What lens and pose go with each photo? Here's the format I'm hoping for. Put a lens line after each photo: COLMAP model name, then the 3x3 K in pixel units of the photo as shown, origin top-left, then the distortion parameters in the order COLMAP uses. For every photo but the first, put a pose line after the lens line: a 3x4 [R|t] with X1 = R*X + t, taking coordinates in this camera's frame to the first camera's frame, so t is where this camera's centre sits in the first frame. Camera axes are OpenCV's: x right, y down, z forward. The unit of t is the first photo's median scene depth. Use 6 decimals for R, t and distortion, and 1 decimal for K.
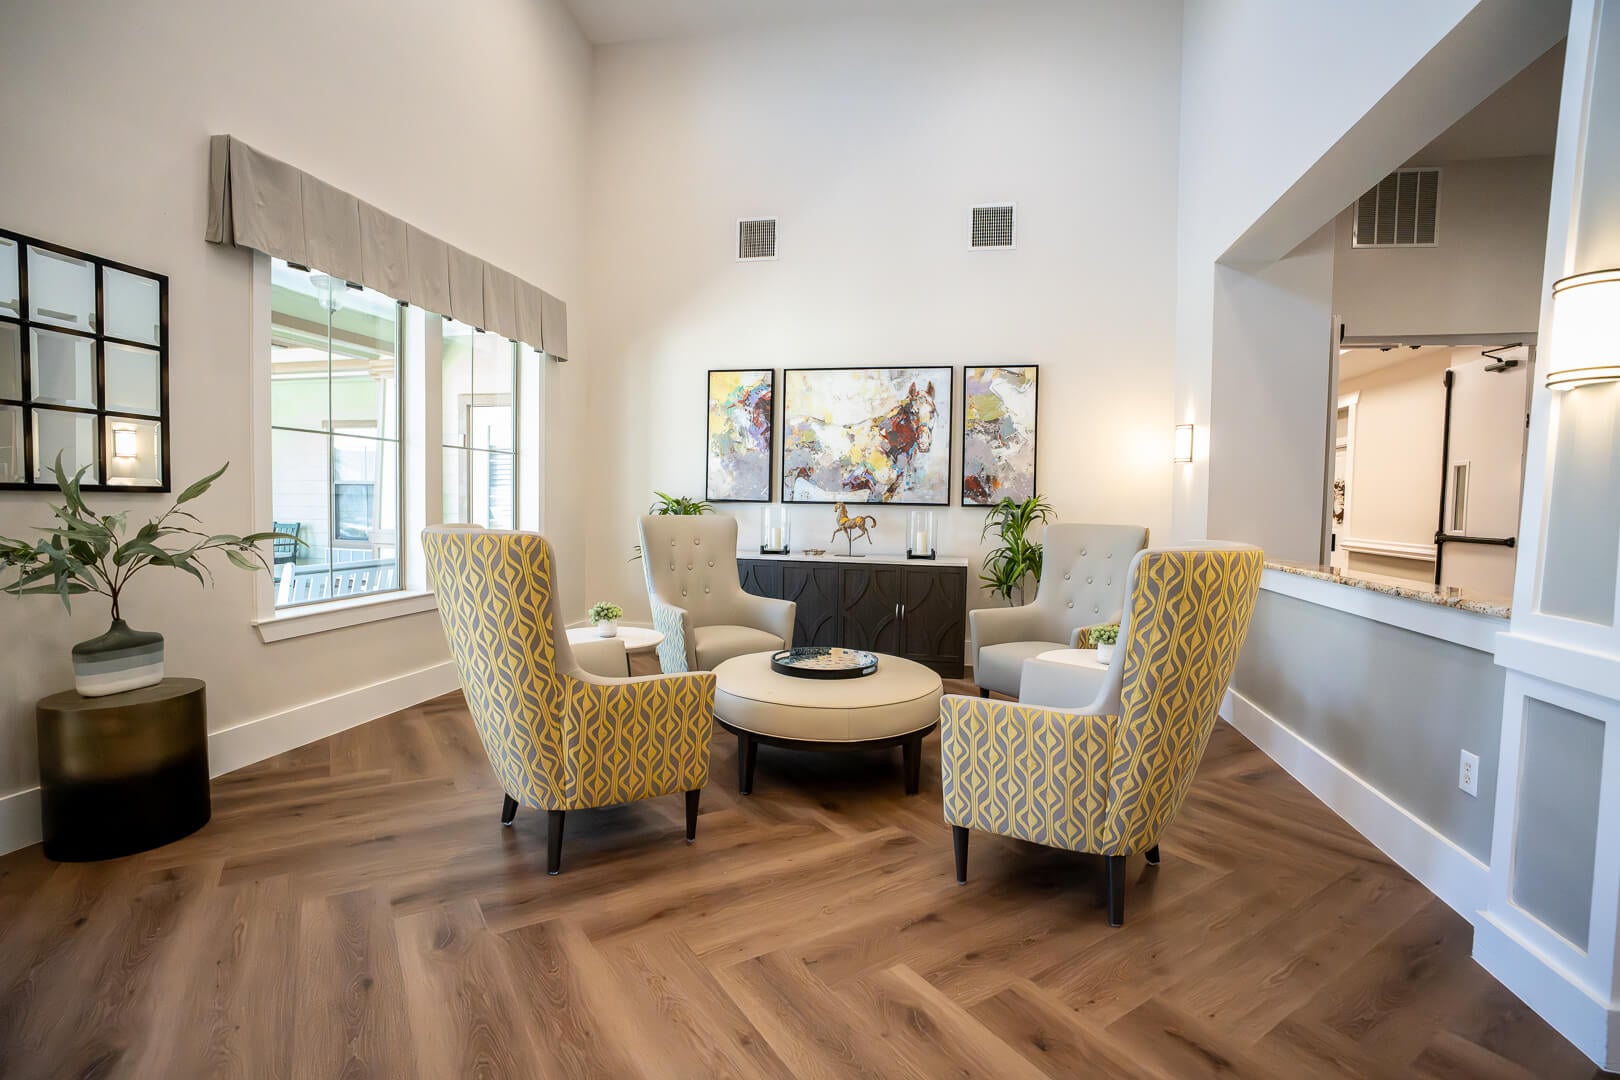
lens RADIAL K [[773.3, 0, 810.0], [0, 773.3, 540.0], [0, 0, 1]] dist [-0.058069, 0.027329]
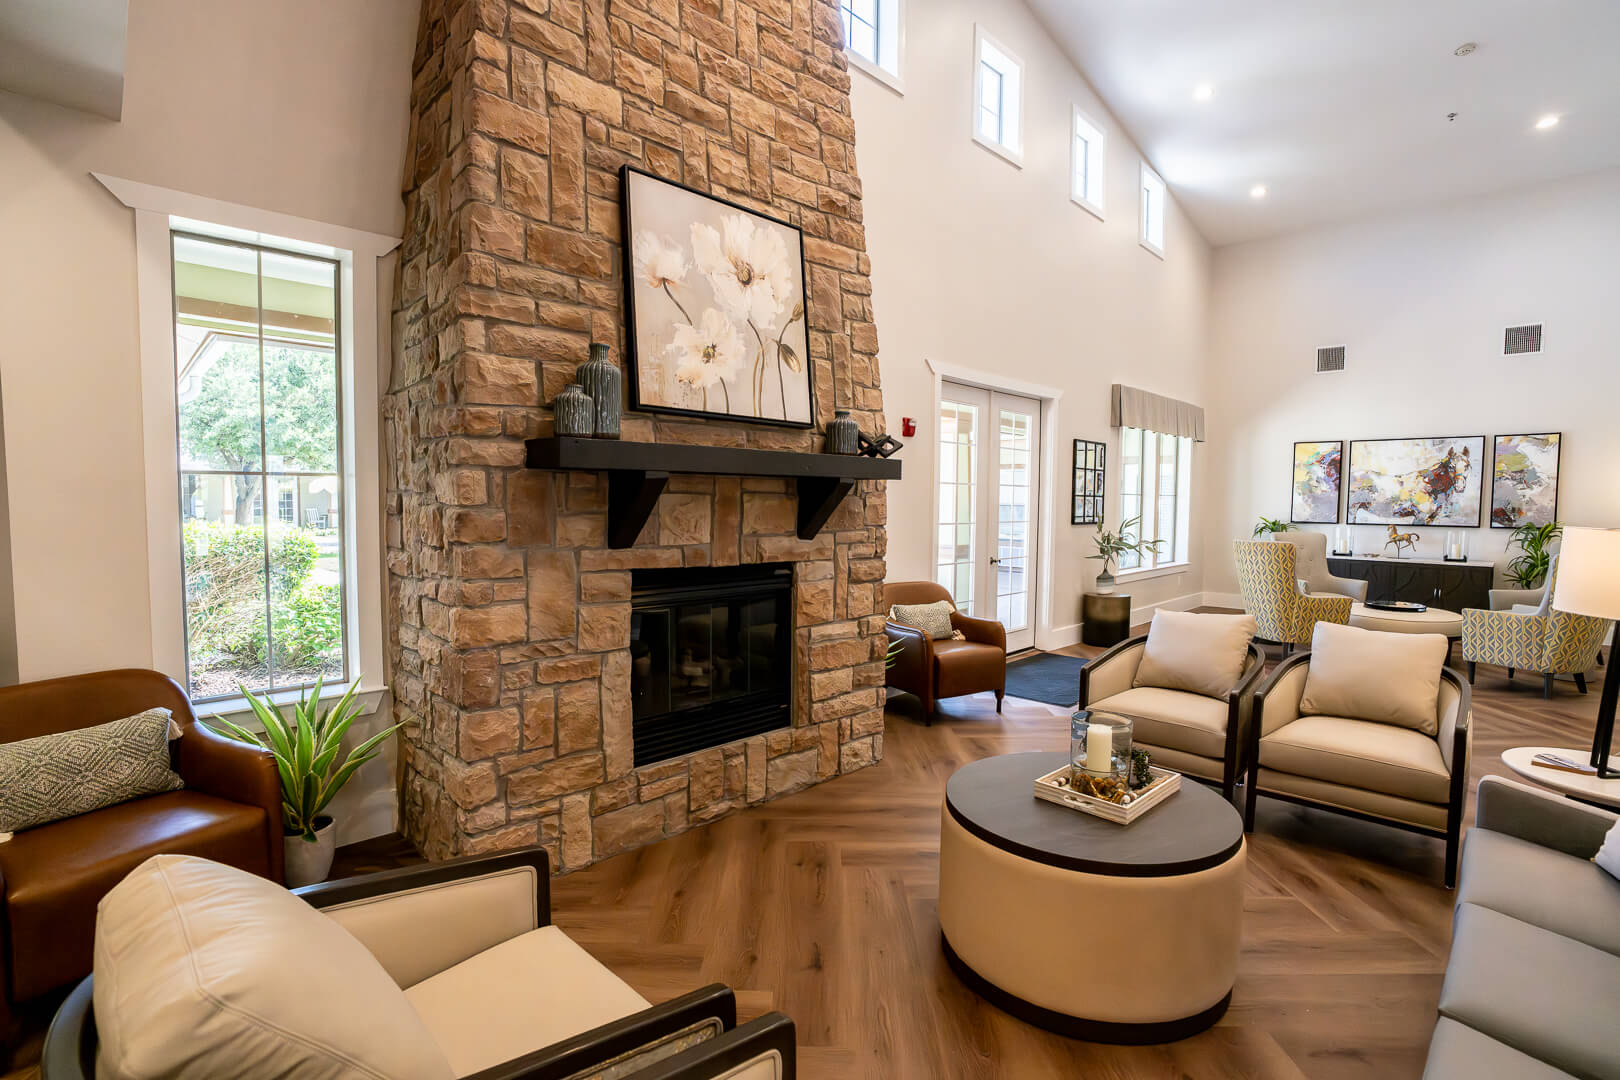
lens RADIAL K [[773.3, 0, 810.0], [0, 773.3, 540.0], [0, 0, 1]] dist [-0.058069, 0.027329]
pose [[0.841809, 0.020521, -0.539386, -0.132309], [-0.022371, 0.999745, 0.003120, 0.005275], [0.539312, 0.009440, 0.842053, -0.961056]]
